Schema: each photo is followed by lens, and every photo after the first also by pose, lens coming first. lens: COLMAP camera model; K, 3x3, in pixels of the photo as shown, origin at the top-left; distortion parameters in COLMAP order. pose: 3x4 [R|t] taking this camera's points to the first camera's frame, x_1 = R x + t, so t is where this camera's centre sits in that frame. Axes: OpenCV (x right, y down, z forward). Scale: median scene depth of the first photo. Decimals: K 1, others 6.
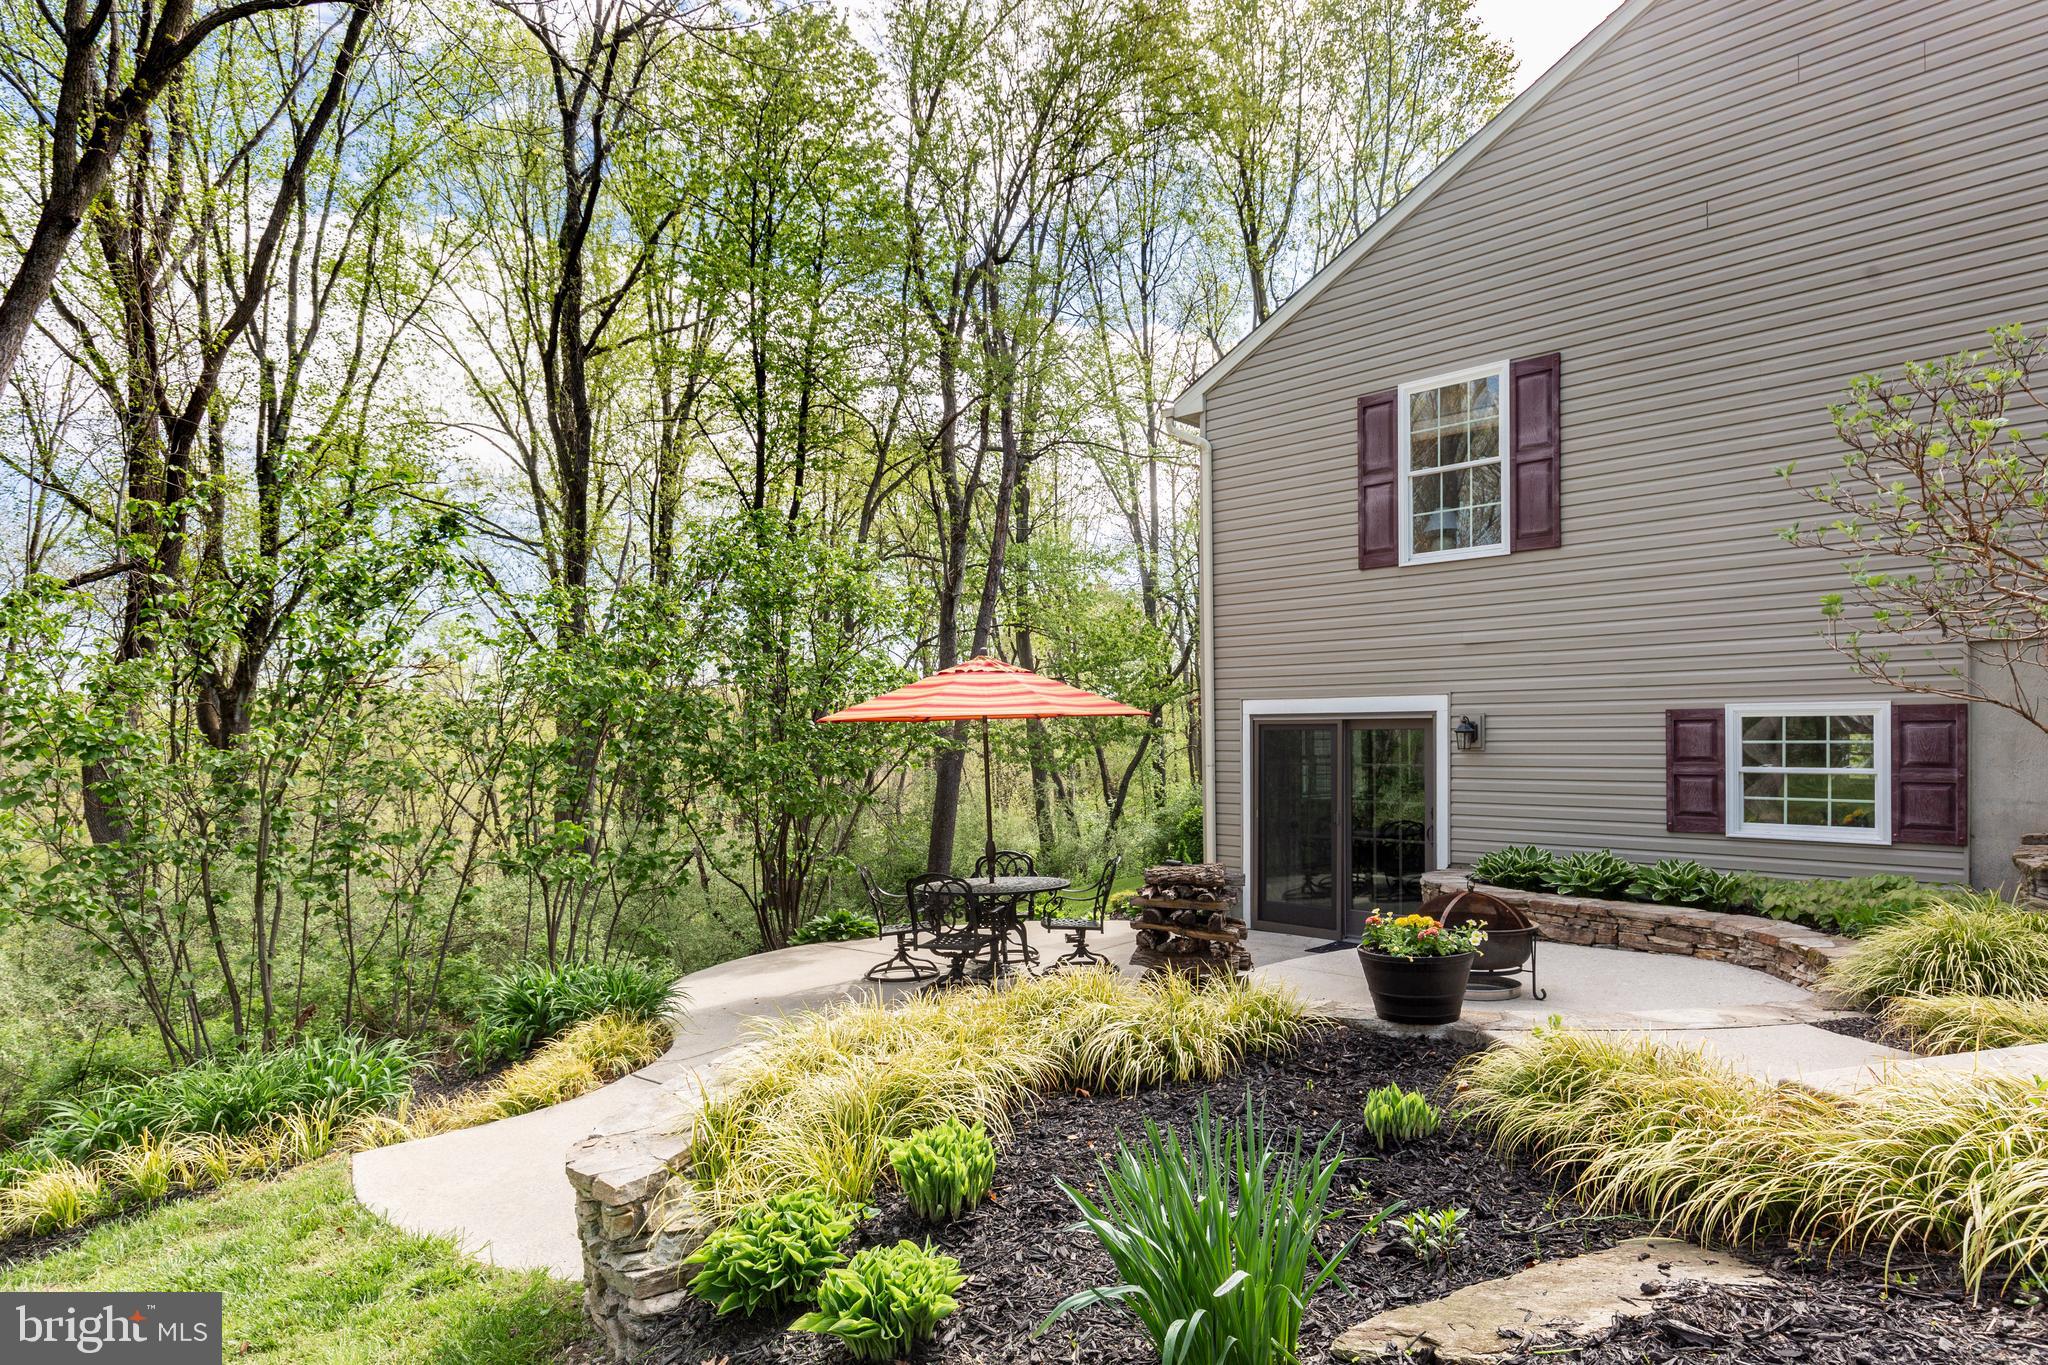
lens RADIAL K [[1139.5, 0, 1052.0], [0, 1139.5, 739.0], [0, 0, 1]] dist [0.000373, 0.000746]
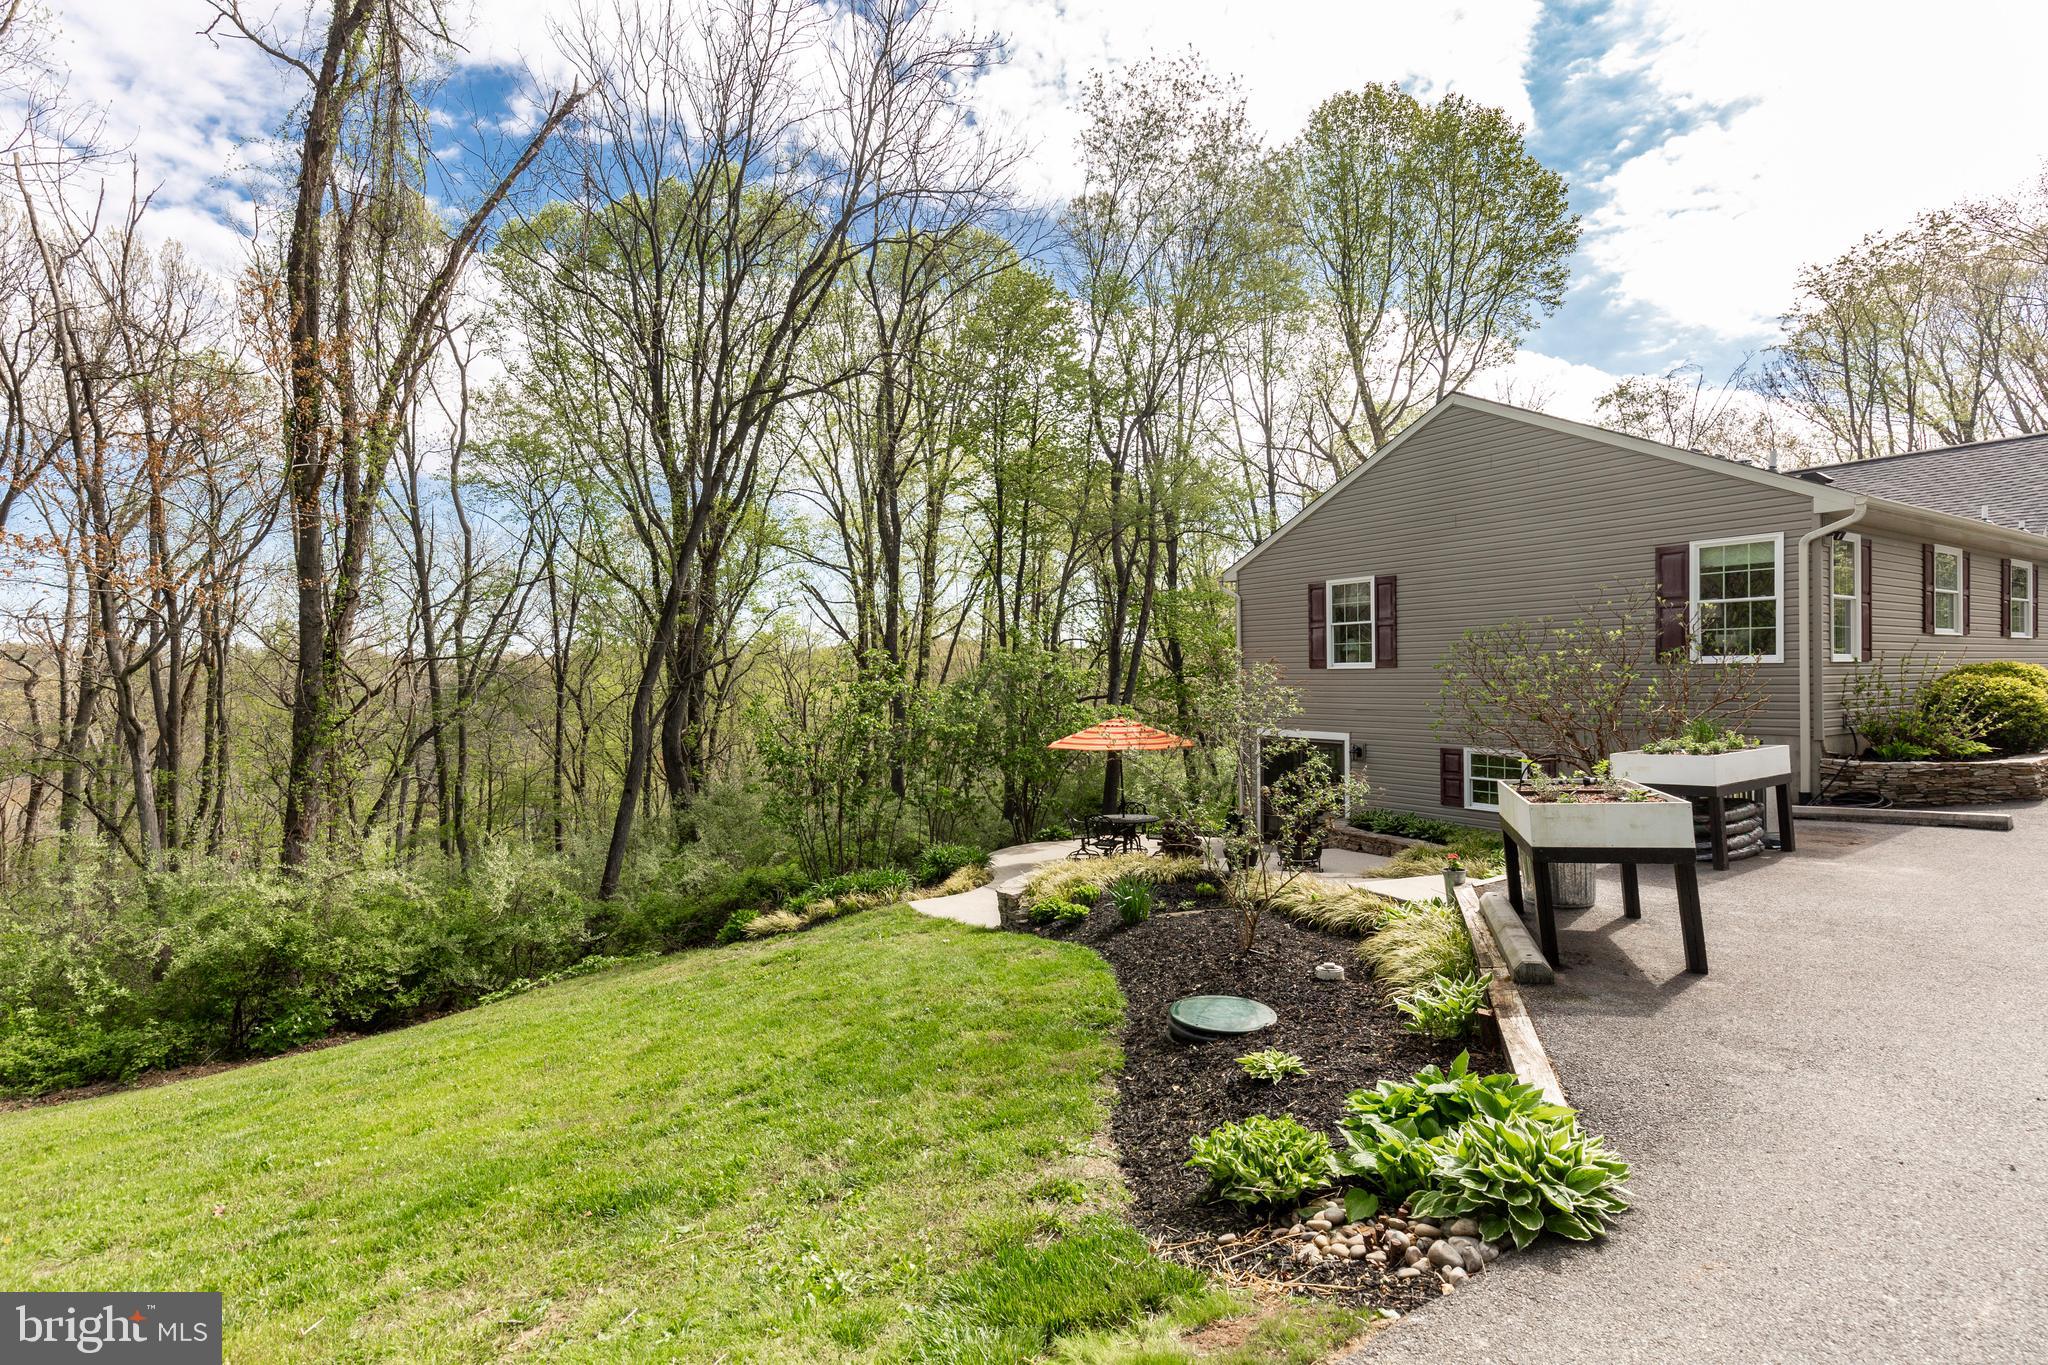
lens RADIAL K [[927.1, 0, 934.0], [0, 927.1, 692.4], [0, 0, 1]] dist [0.012072, -0.002916]
pose [[0.966431, -0.001986, -0.256919, 0.075627], [0.004967, 0.999928, 0.010954, -0.140745], [0.256879, -0.011862, 0.966371, -0.842617]]
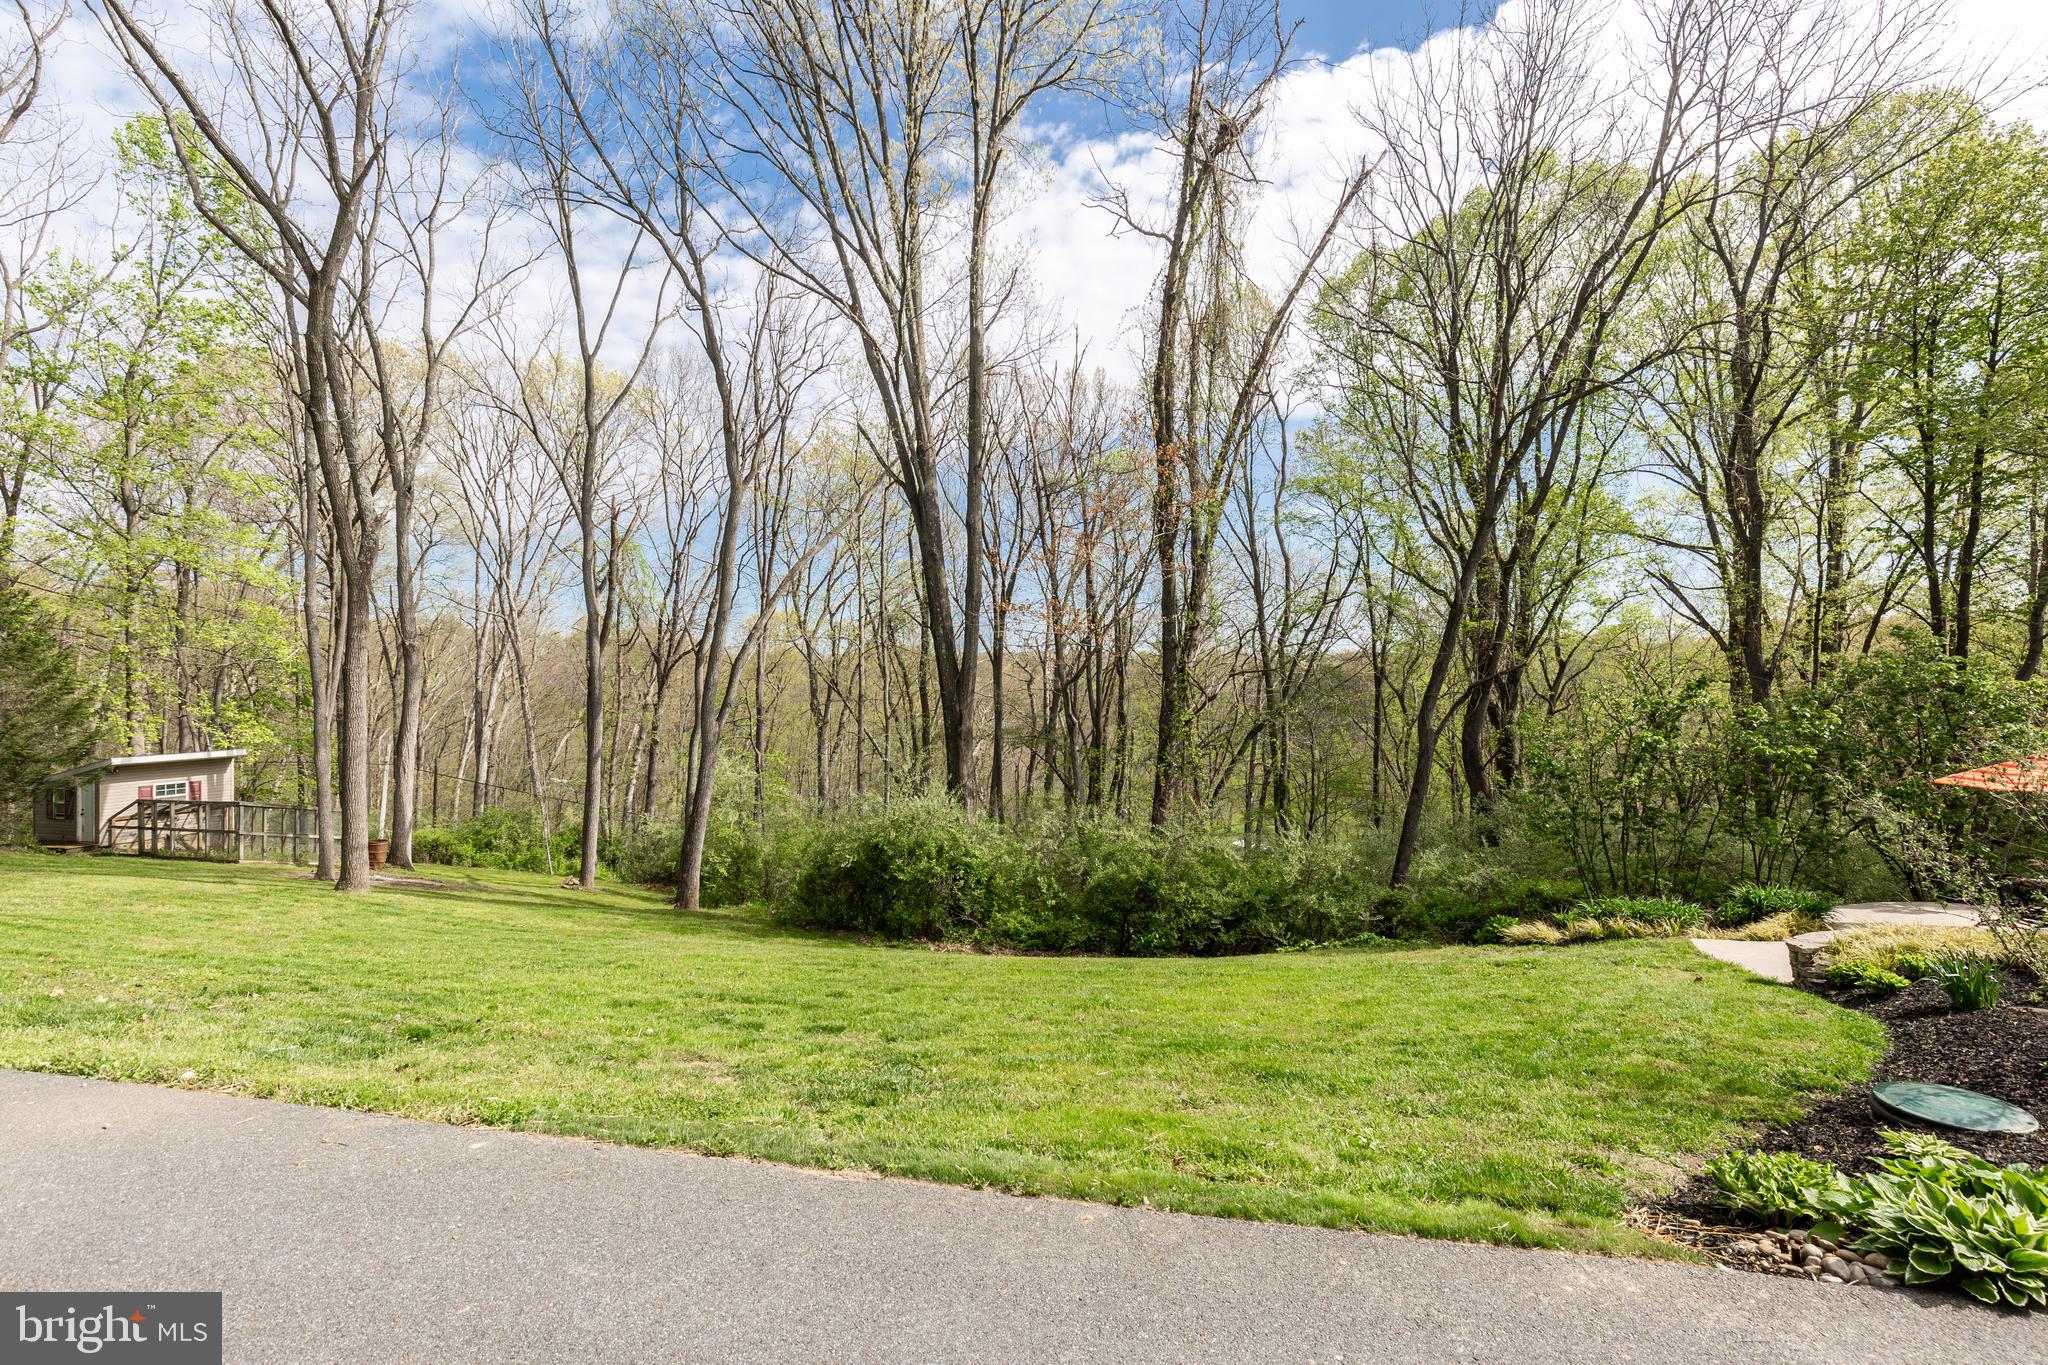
lens RADIAL K [[927.1, 0, 1022.4], [0, 927.1, 667.8], [0, 0, 1]] dist [0.012072, -0.002916]
pose [[0.498751, -0.014640, -0.866622, 0.349264], [0.007720, 0.999893, -0.012448, -0.176188], [0.866711, -0.000482, 0.498810, -0.948426]]
